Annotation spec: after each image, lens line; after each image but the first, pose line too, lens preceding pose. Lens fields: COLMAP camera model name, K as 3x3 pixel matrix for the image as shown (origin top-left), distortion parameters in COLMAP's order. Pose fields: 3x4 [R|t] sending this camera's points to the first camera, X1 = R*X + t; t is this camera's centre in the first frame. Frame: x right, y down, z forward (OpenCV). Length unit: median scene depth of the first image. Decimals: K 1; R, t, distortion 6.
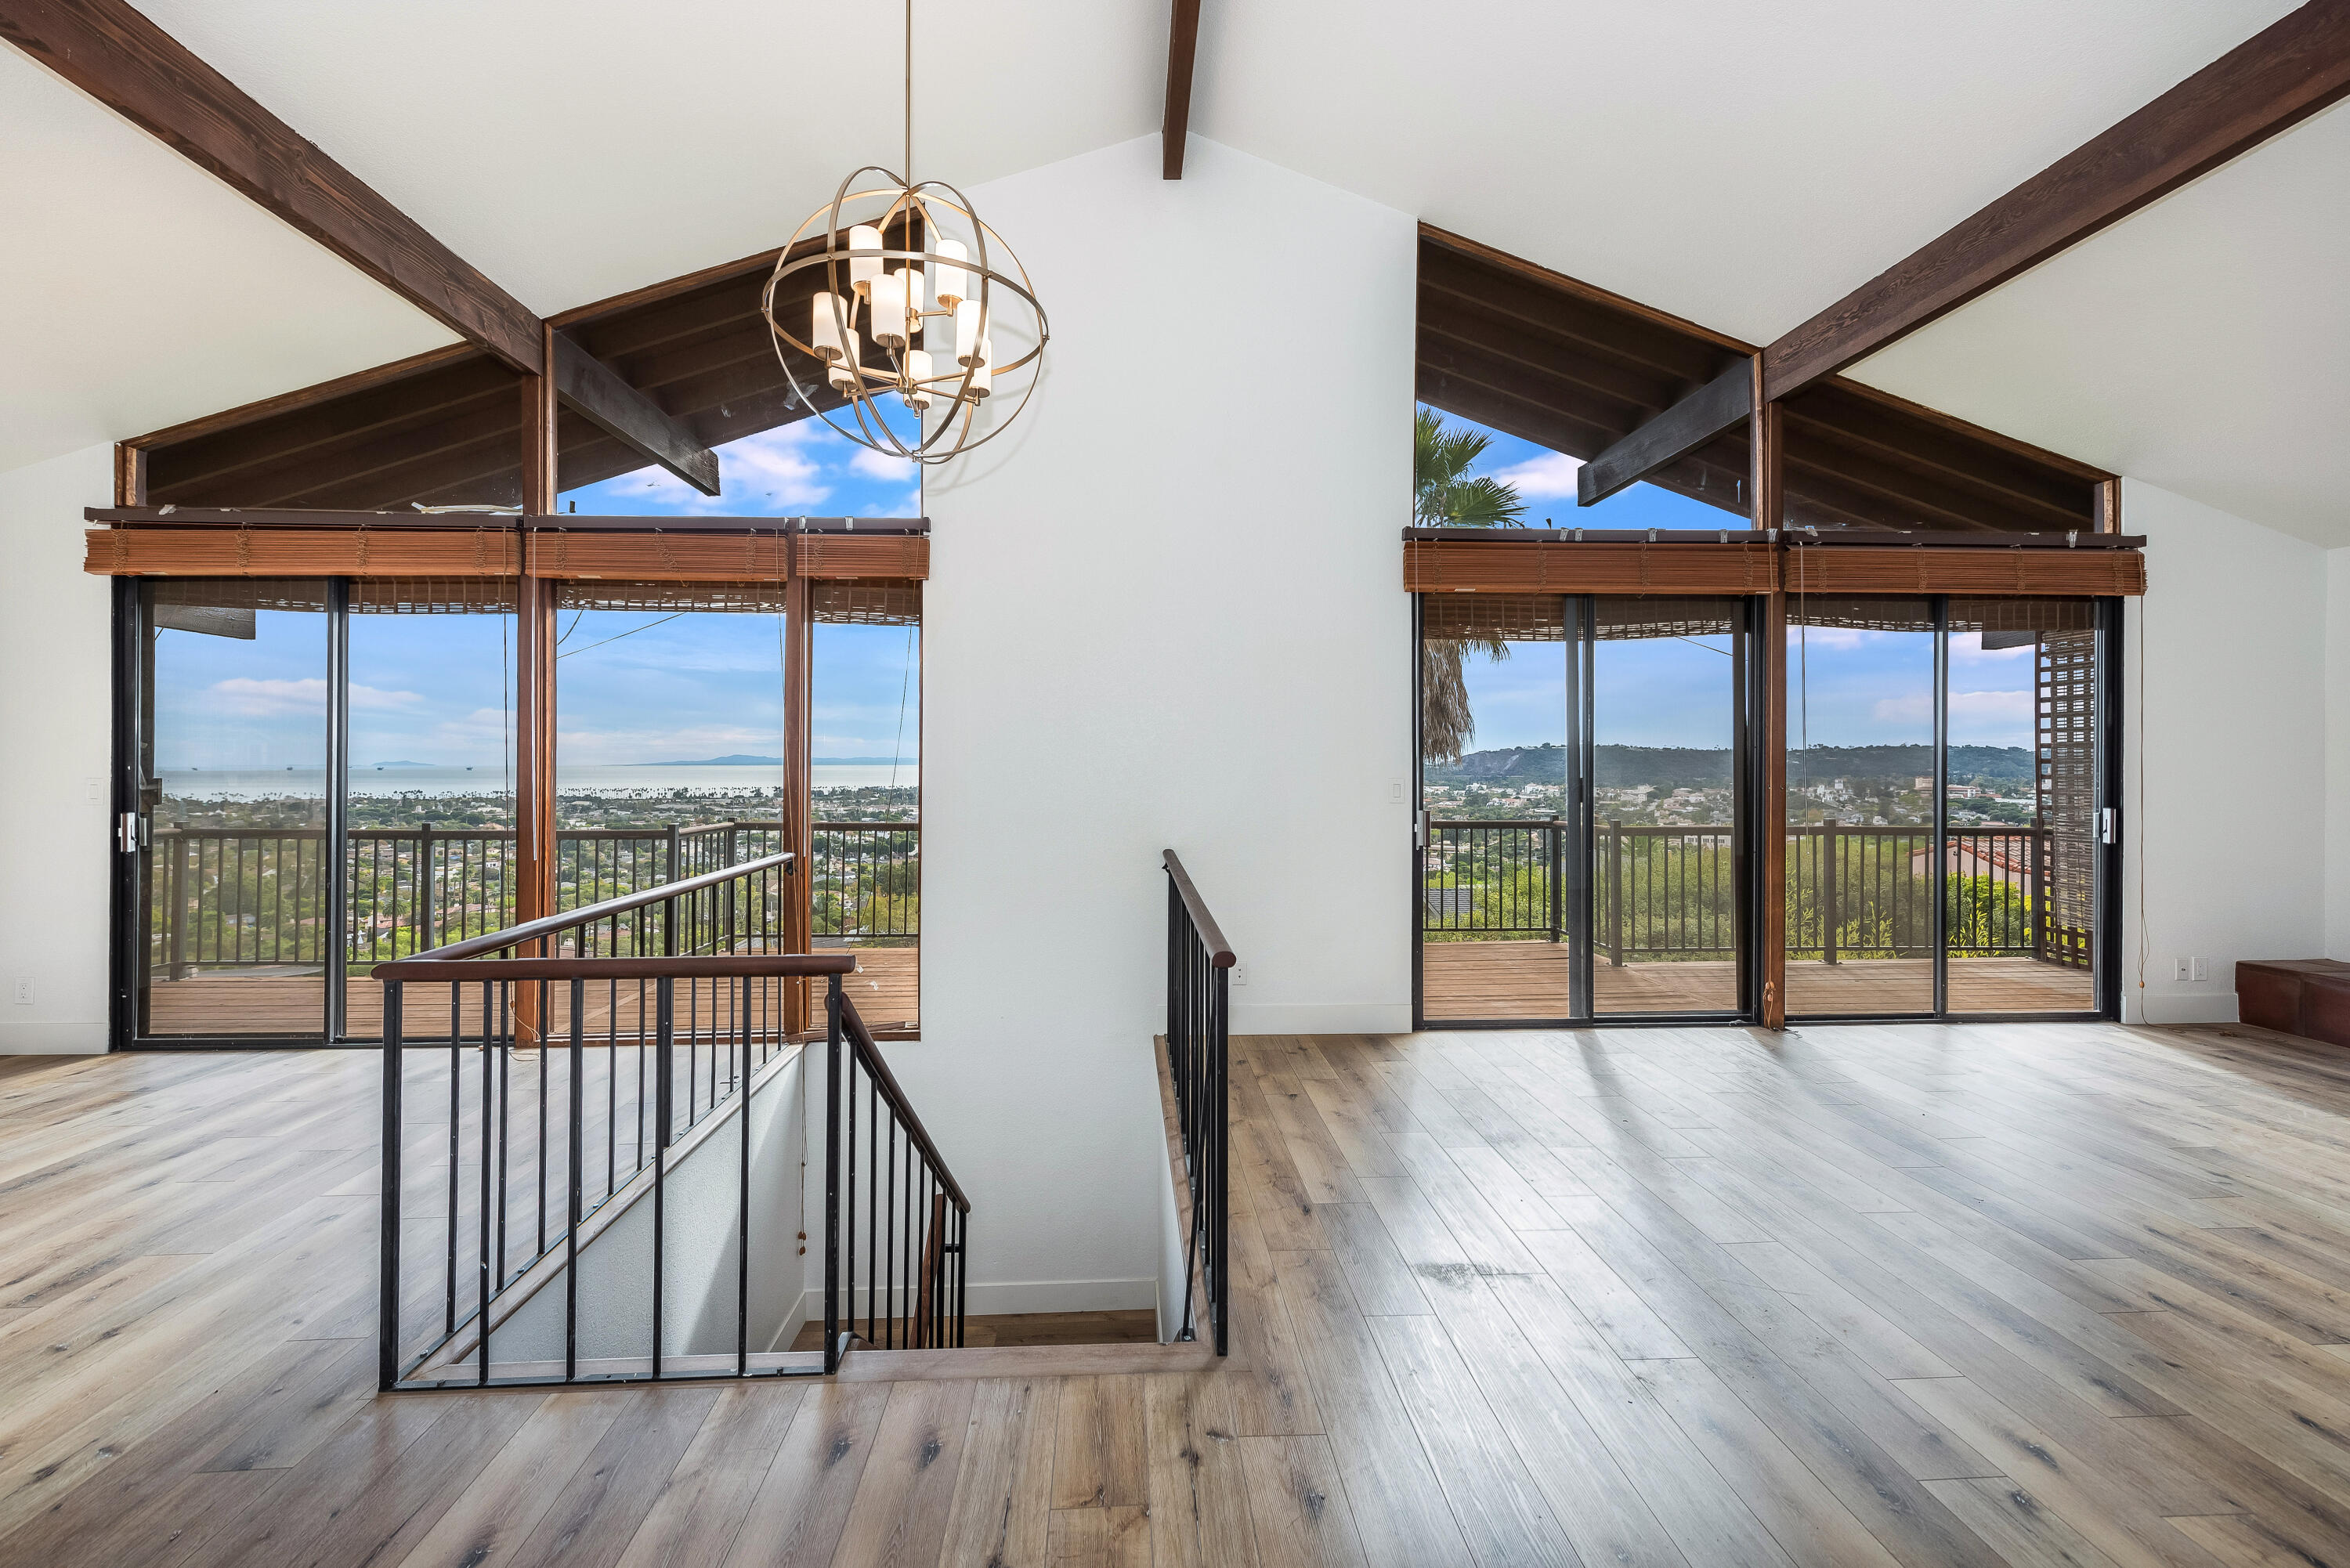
lens RADIAL K [[935.7, 0, 1180.9], [0, 935.7, 735.2], [0, 0, 1]] dist [0.001353, -0.000195]
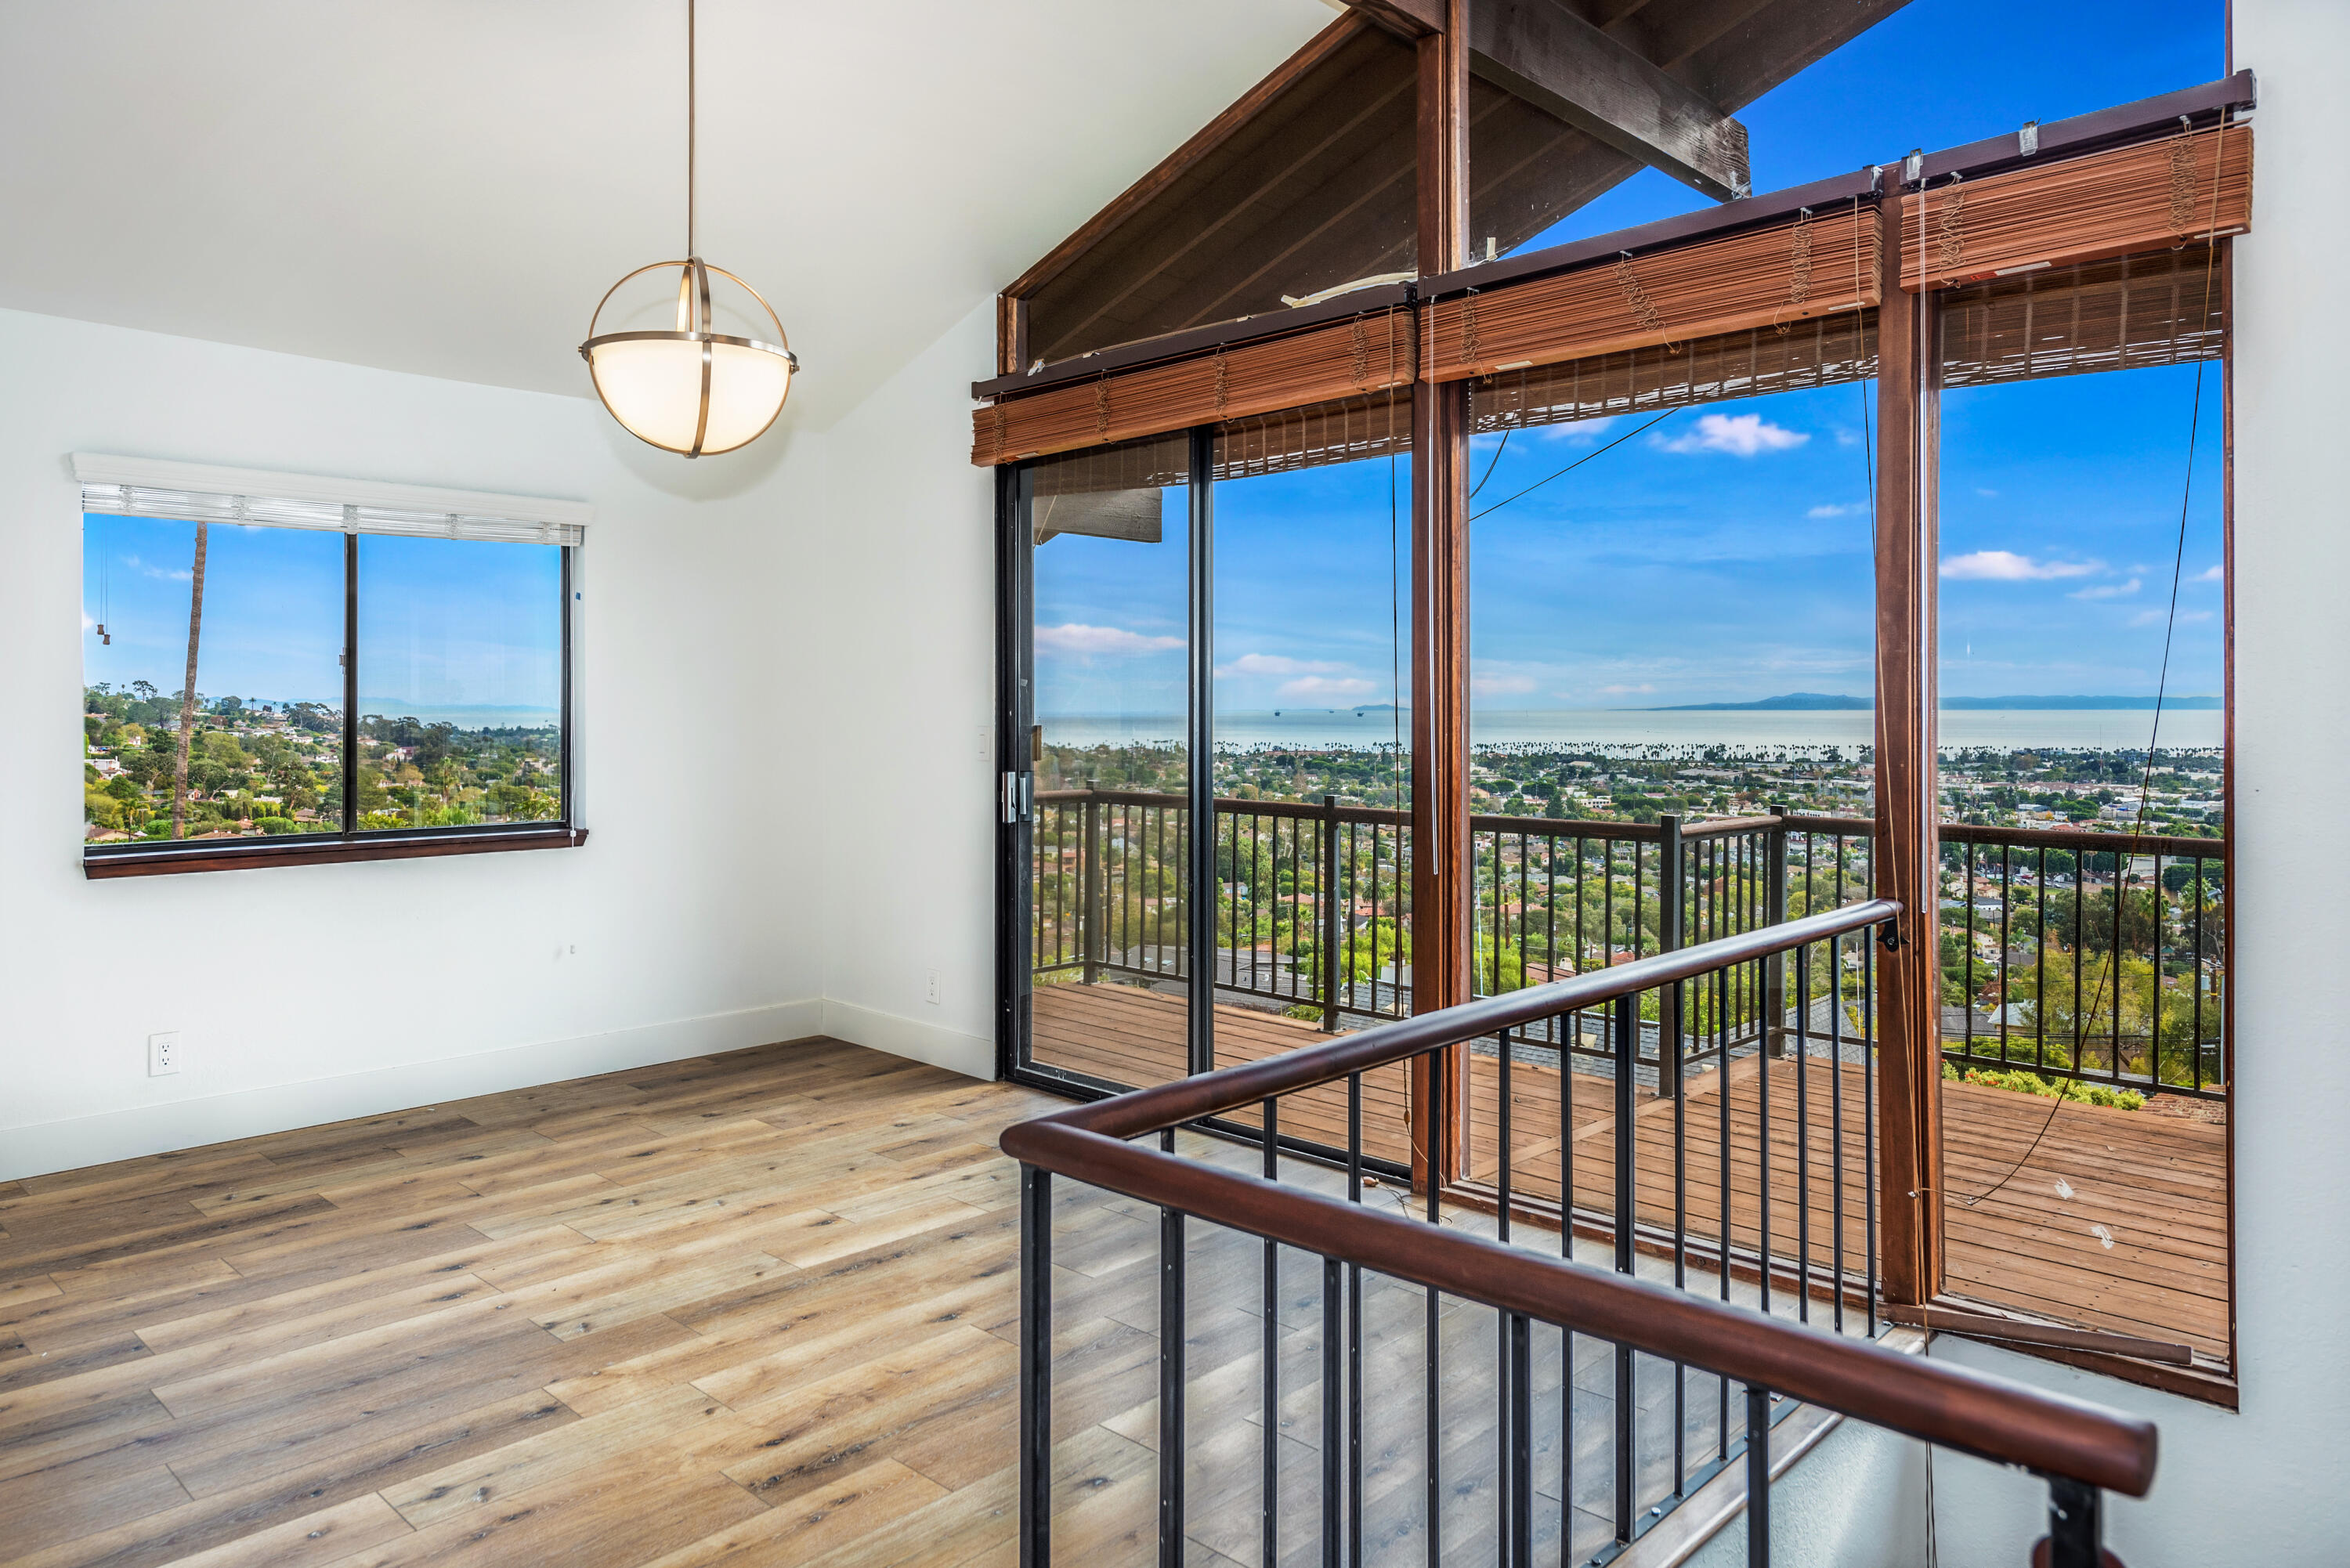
lens RADIAL K [[1515.1, 0, 1173.0], [0, 1515.1, 740.6], [0, 0, 1]] dist [0.009245, -0.004158]
pose [[0.671230, 0.013984, -0.741117, -0.103669], [0.024872, 0.998834, 0.041374, 0.008346], [0.740832, -0.046204, 0.670100, 0.245381]]
